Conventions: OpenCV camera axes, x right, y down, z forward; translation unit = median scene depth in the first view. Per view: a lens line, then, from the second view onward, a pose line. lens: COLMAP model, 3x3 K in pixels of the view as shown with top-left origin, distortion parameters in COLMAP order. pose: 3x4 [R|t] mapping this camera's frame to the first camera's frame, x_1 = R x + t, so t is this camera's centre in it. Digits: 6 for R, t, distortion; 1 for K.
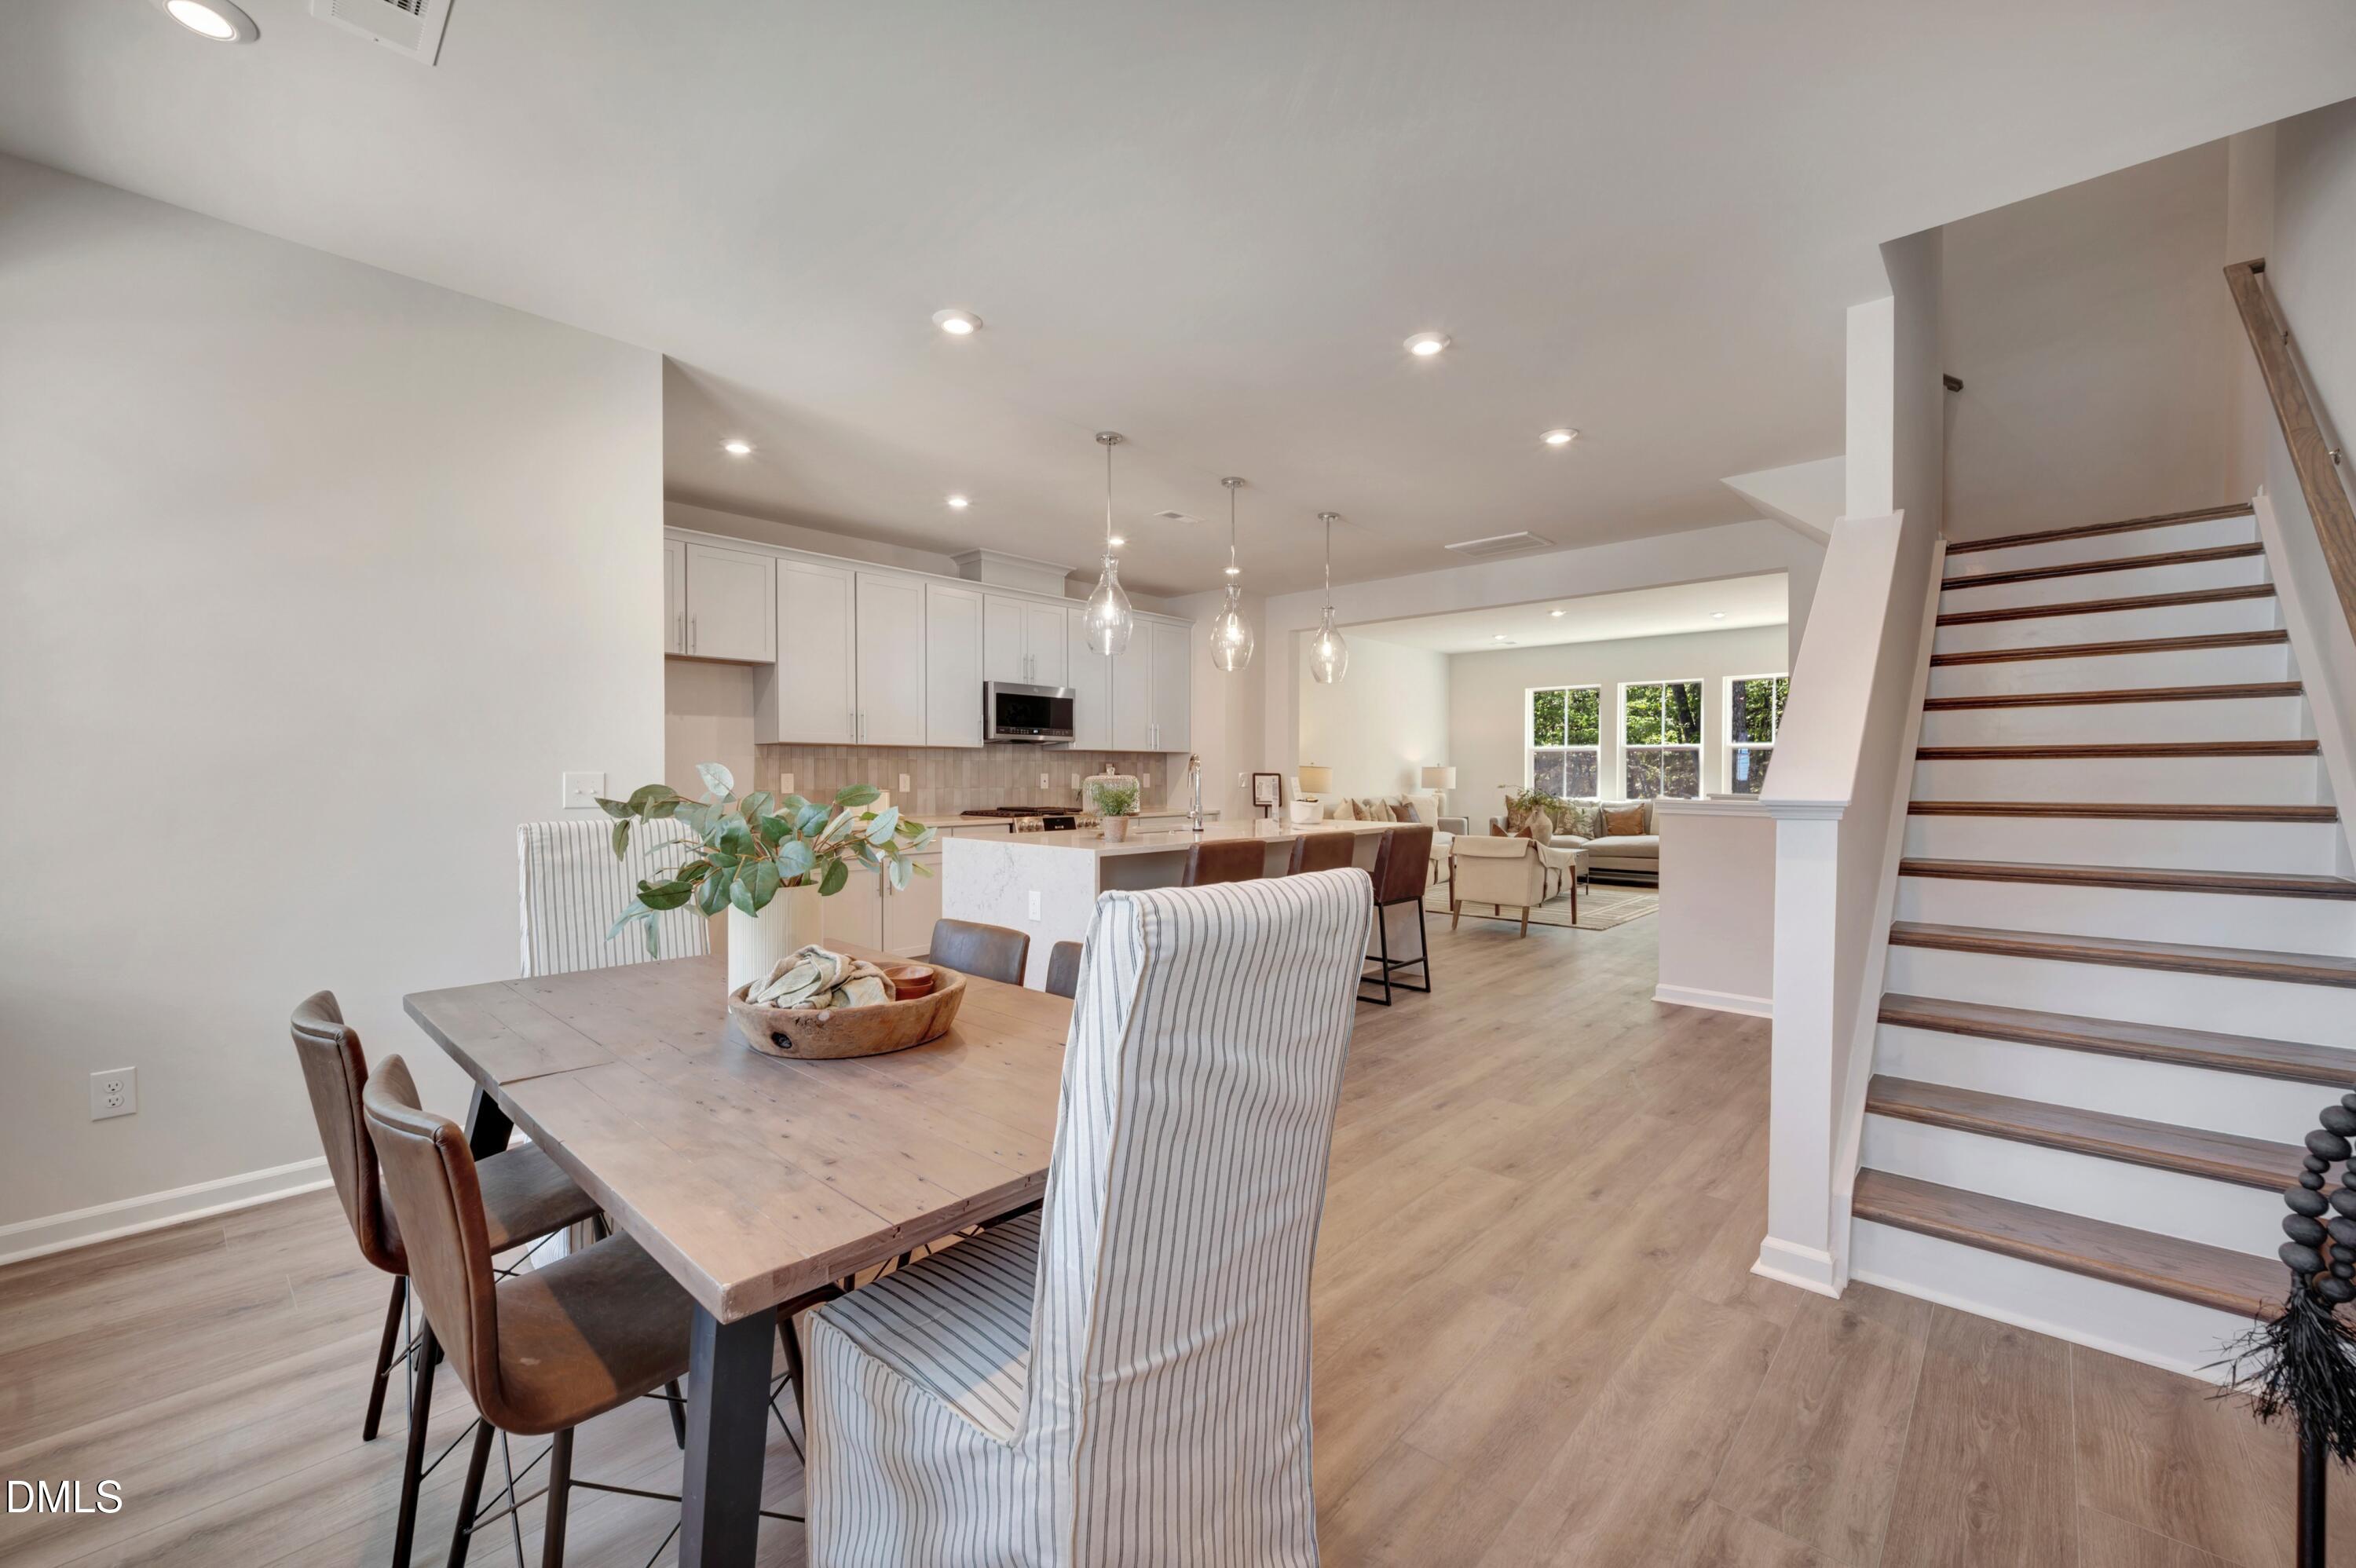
lens RADIAL K [[955.5, 0, 1178.0], [0, 955.5, 784.0], [0, 0, 1]] dist [0.010651, 0.000269]
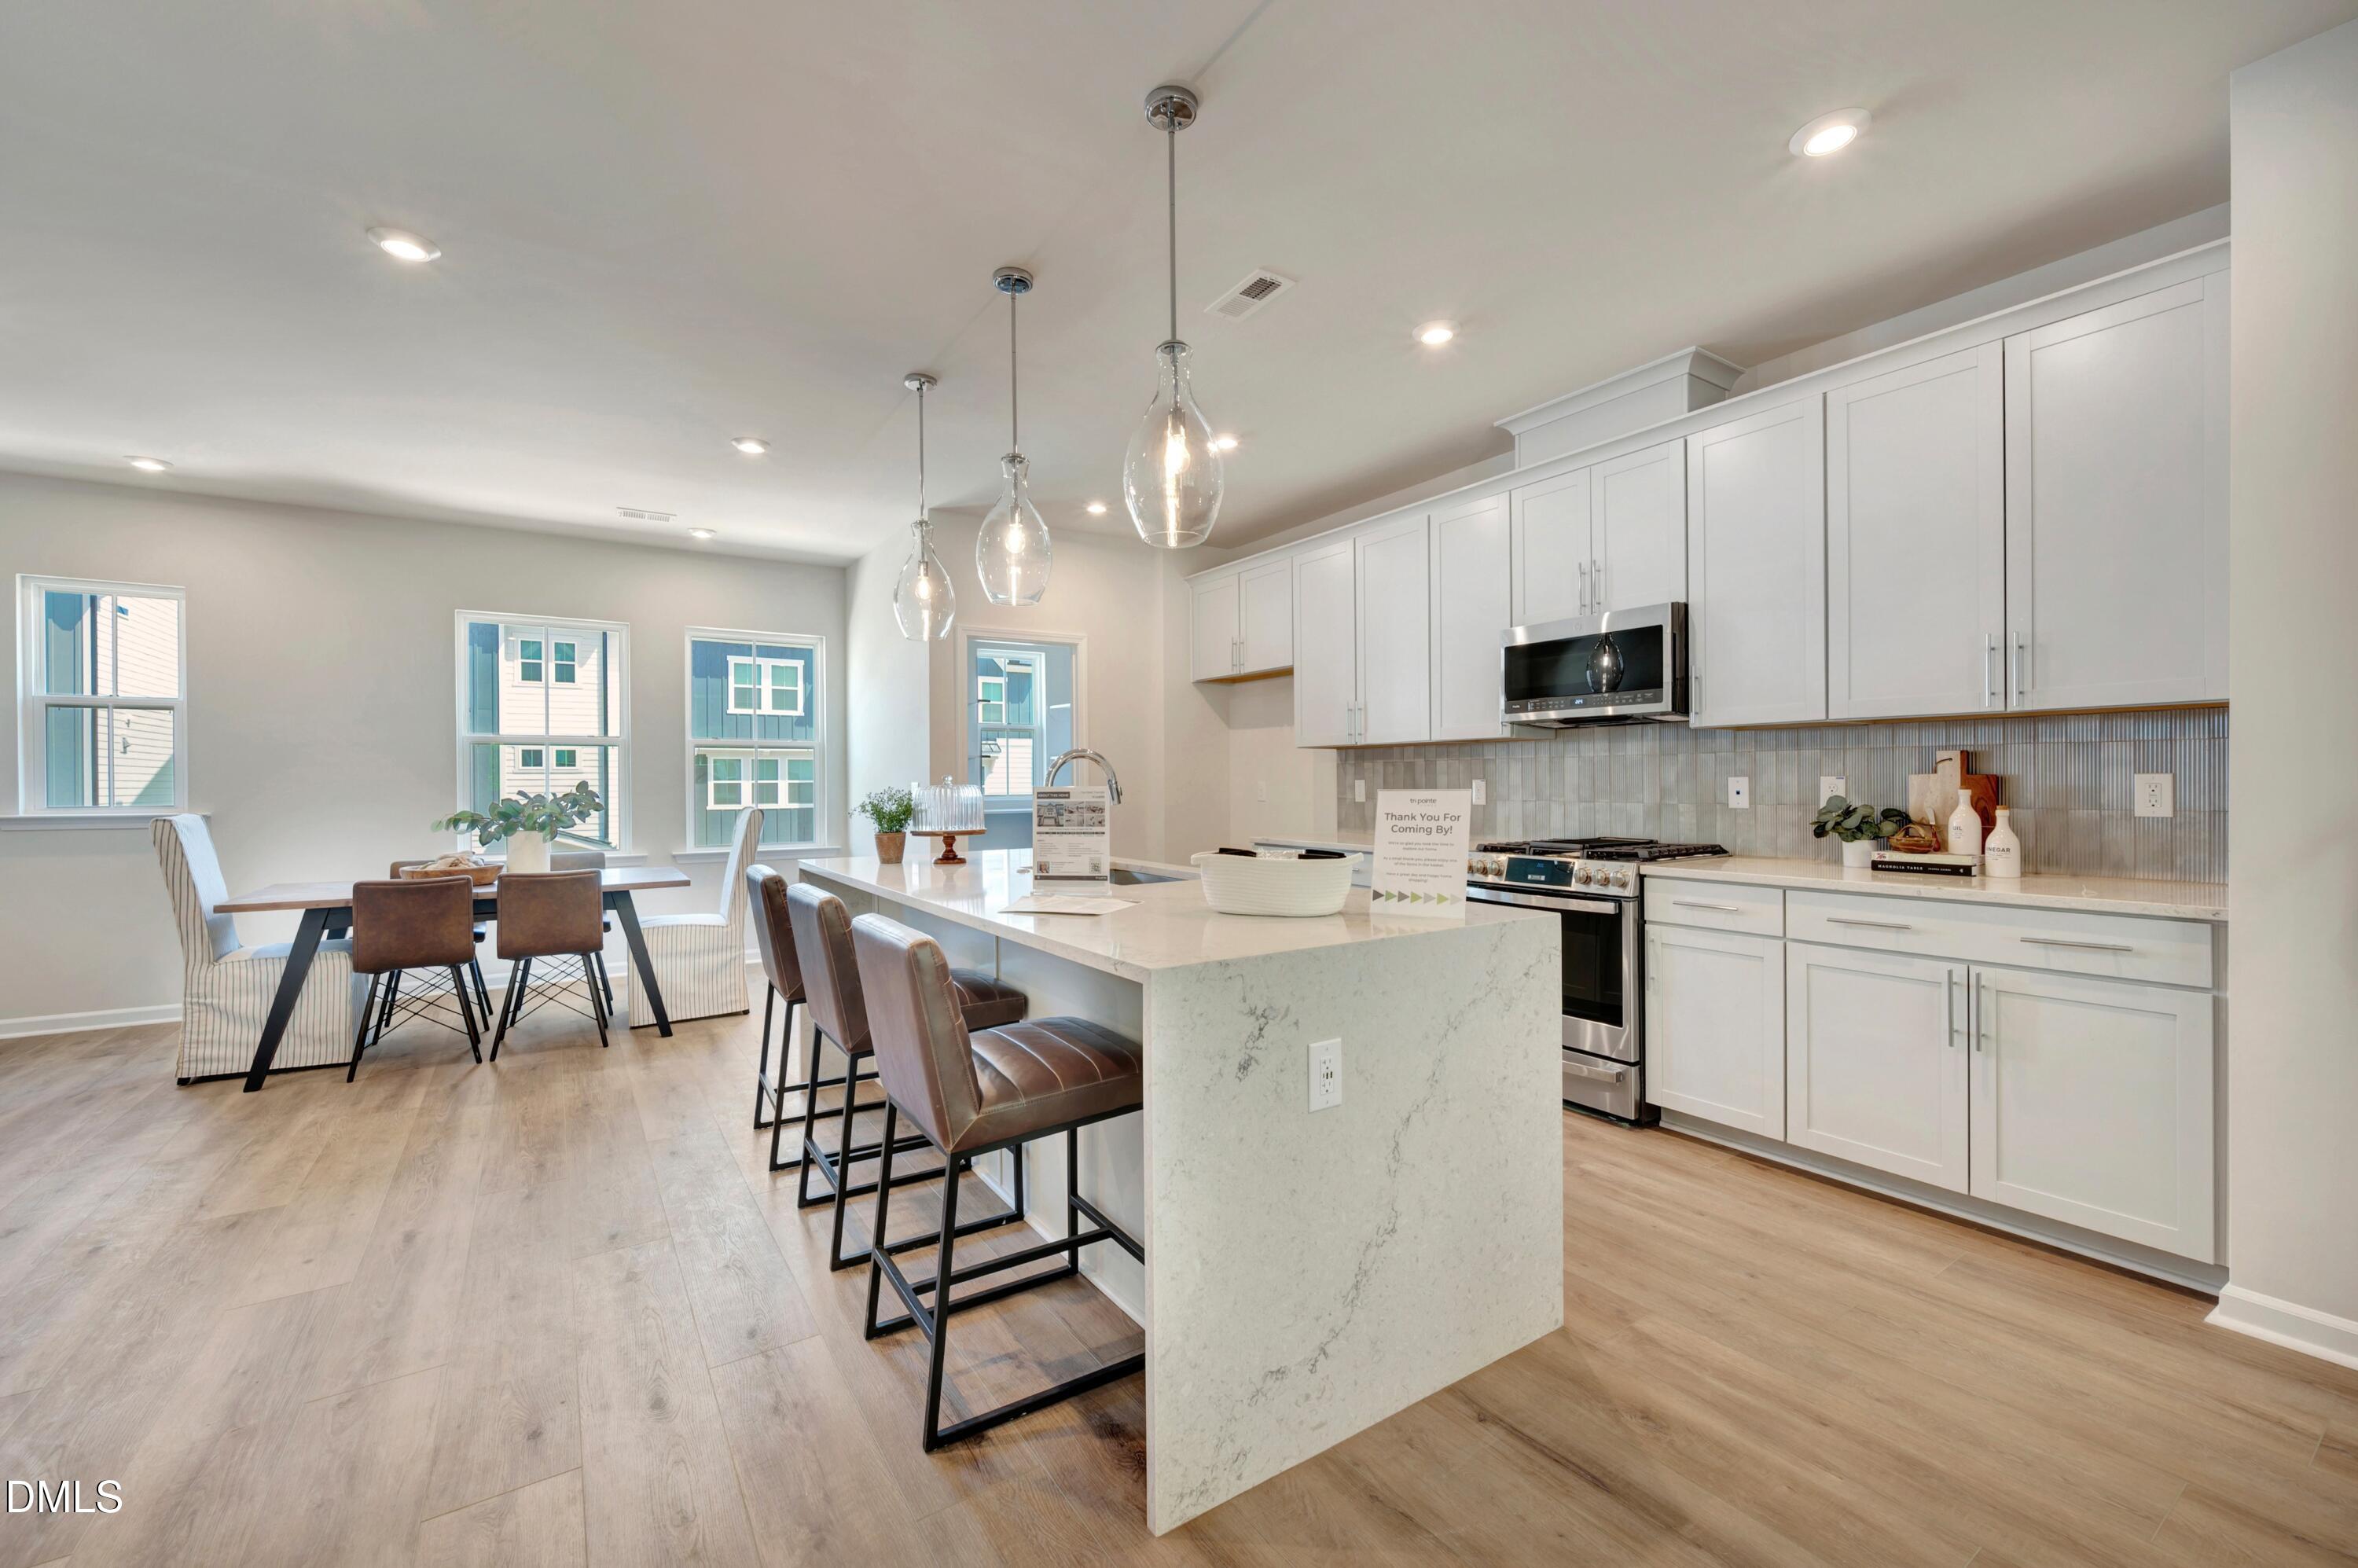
lens RADIAL K [[960.9, 0, 1179.0], [0, 960.9, 784.0], [0, 0, 1]] dist [-0.000031, 0.000515]
pose [[-0.248566, 0.005269, -0.968601, 0.420868], [-0.002870, 0.999977, 0.006176, -0.010077], [0.968611, 0.004315, -0.248545, 0.878292]]
